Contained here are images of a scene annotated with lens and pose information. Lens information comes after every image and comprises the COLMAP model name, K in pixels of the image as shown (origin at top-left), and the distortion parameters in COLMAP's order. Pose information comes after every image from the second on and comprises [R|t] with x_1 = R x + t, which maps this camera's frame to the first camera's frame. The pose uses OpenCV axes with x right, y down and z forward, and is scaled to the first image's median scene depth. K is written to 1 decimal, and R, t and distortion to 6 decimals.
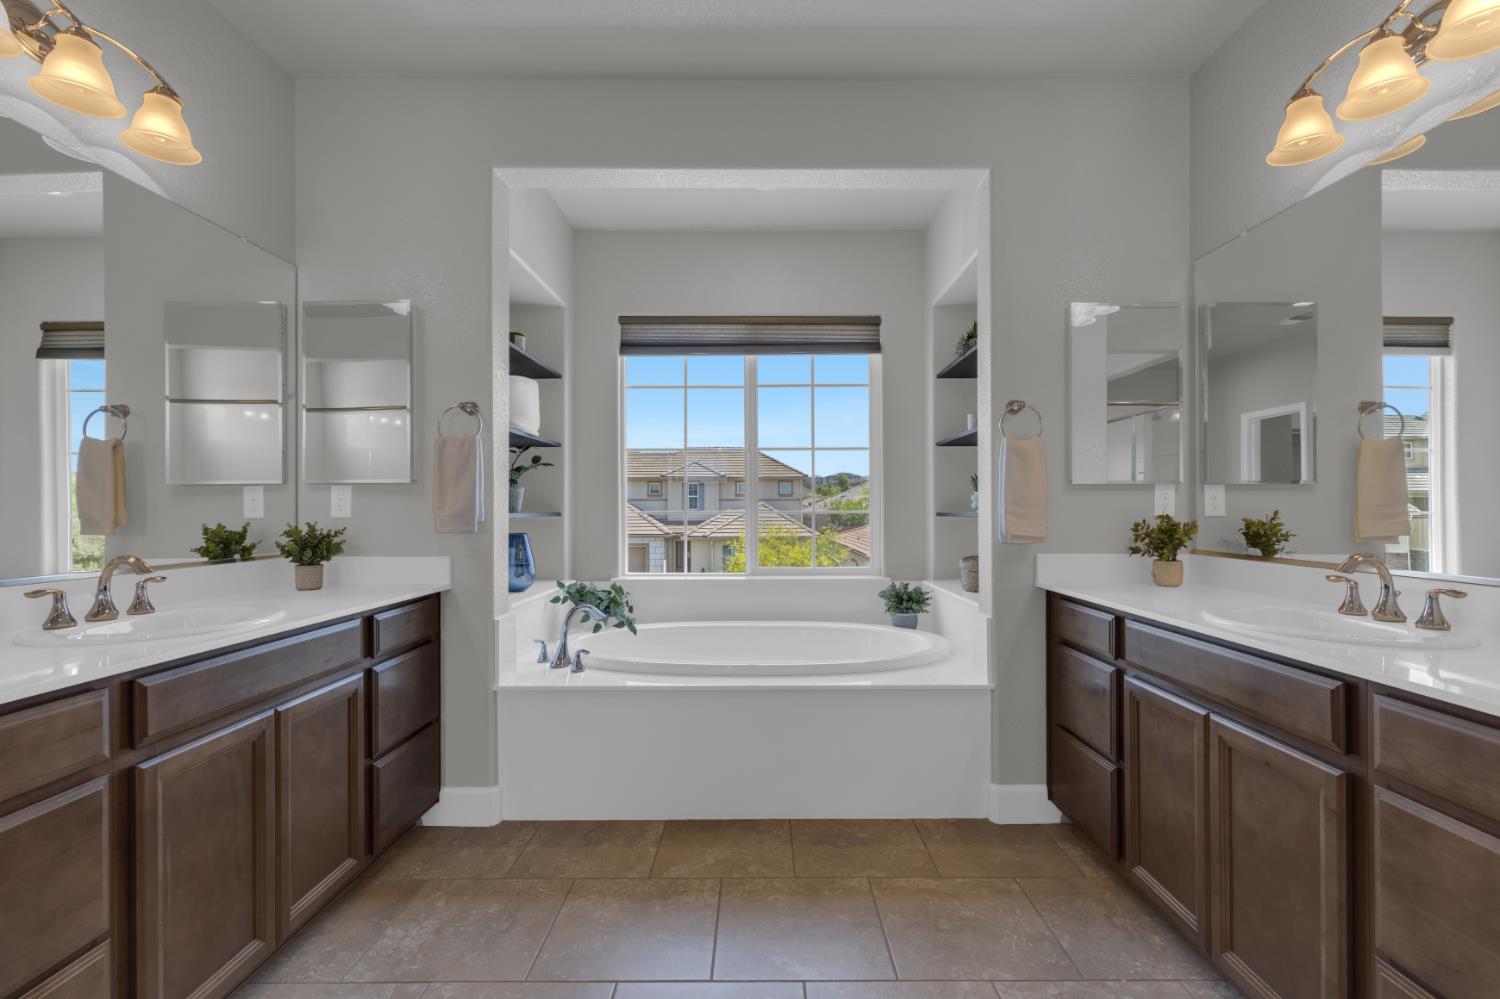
lens RADIAL K [[665.8, 0, 757.1], [0, 665.8, 501.5], [0, 0, 1]] dist [0.001891, 0.001679]
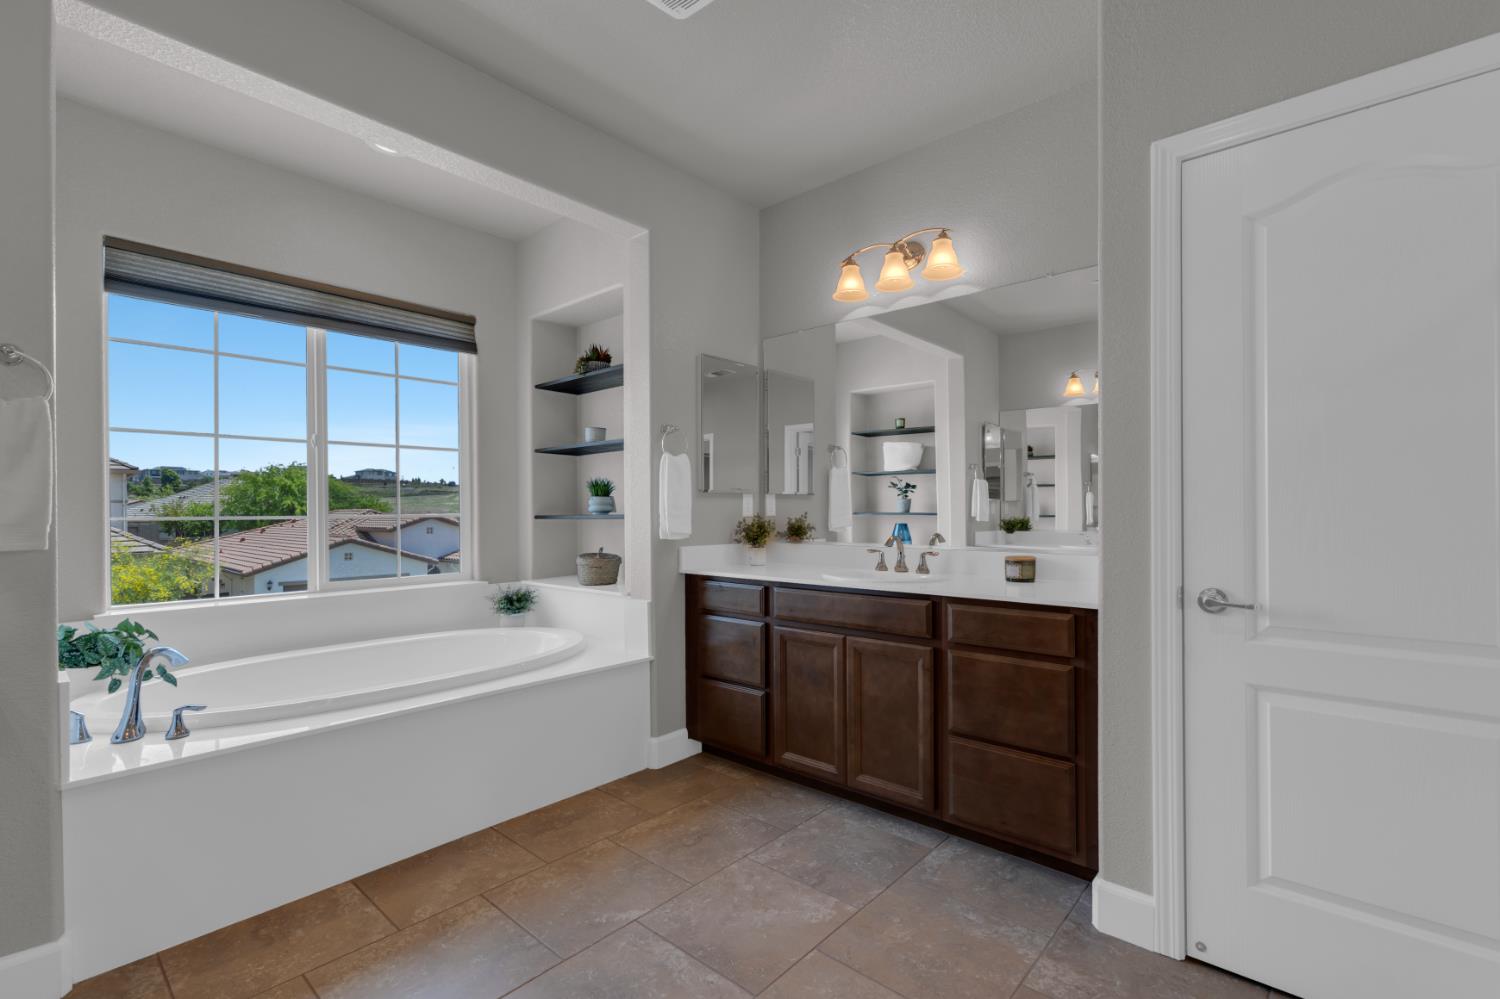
lens RADIAL K [[665.8, 0, 761.5], [0, 665.8, 505.5], [0, 0, 1]] dist [0.001891, 0.001679]
pose [[0.663375, 0.004079, 0.748276, -0.431914], [-0.004301, 0.999989, -0.001639, 0.000920], [-0.748275, -0.002131, 0.663386, 0.047147]]
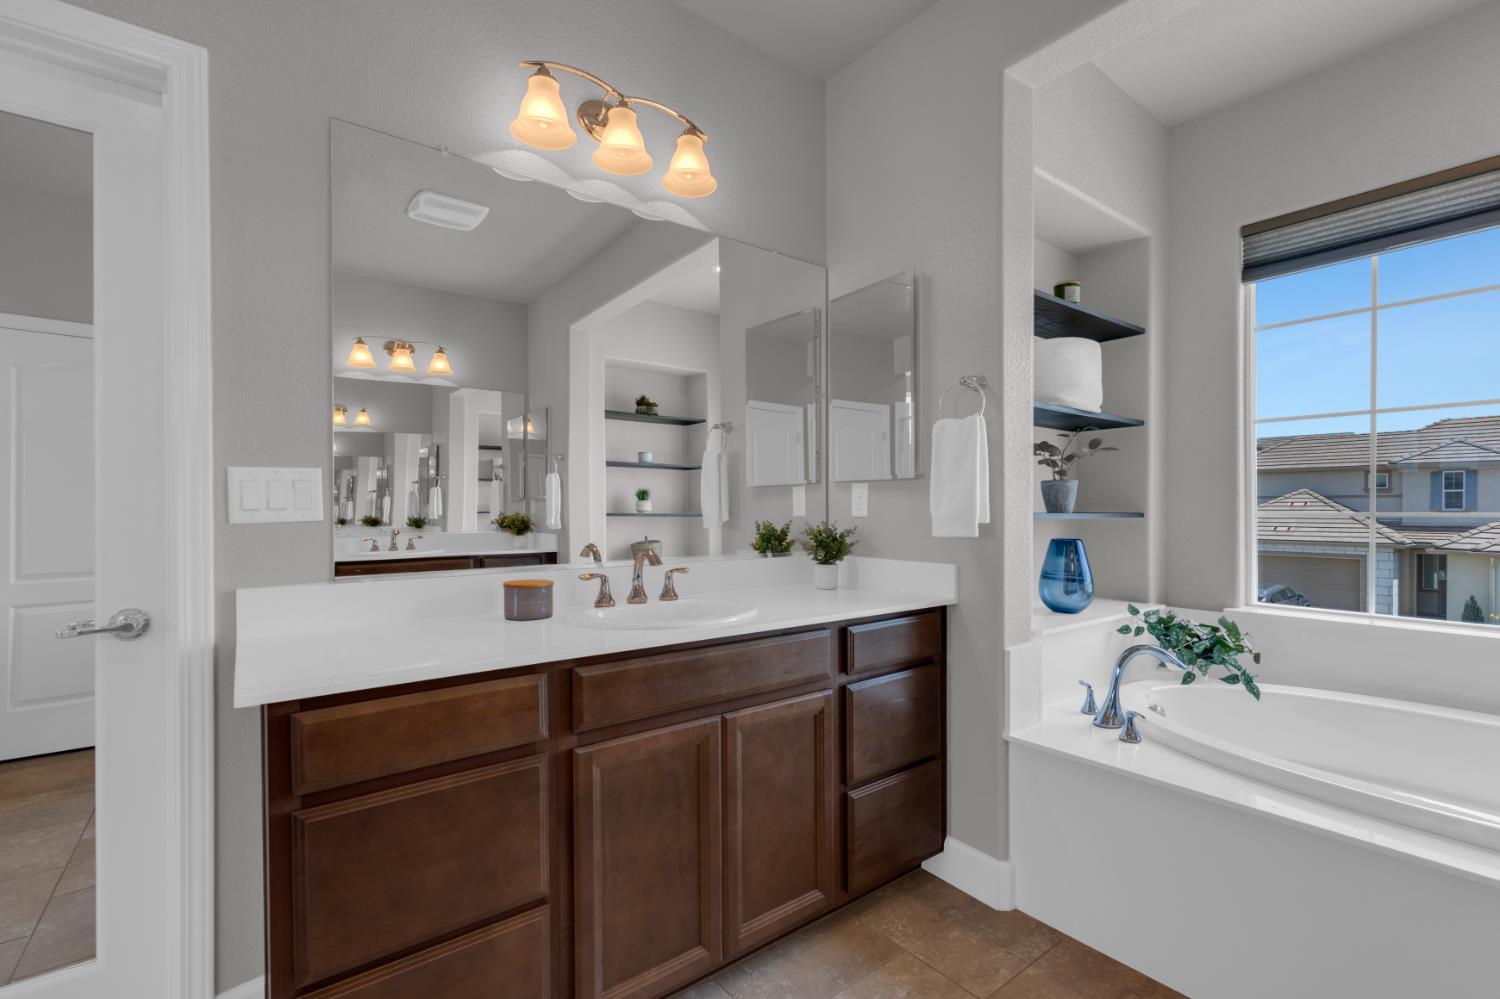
lens RADIAL K [[665.8, 0, 755.5], [0, 665.8, 511.9], [0, 0, 1]] dist [0.001891, 0.001679]
pose [[0.618632, 0.007626, -0.785644, 0.039025], [0.006127, 0.999876, 0.014530, 0.002367], [0.785657, -0.013802, 0.618508, 0.287713]]
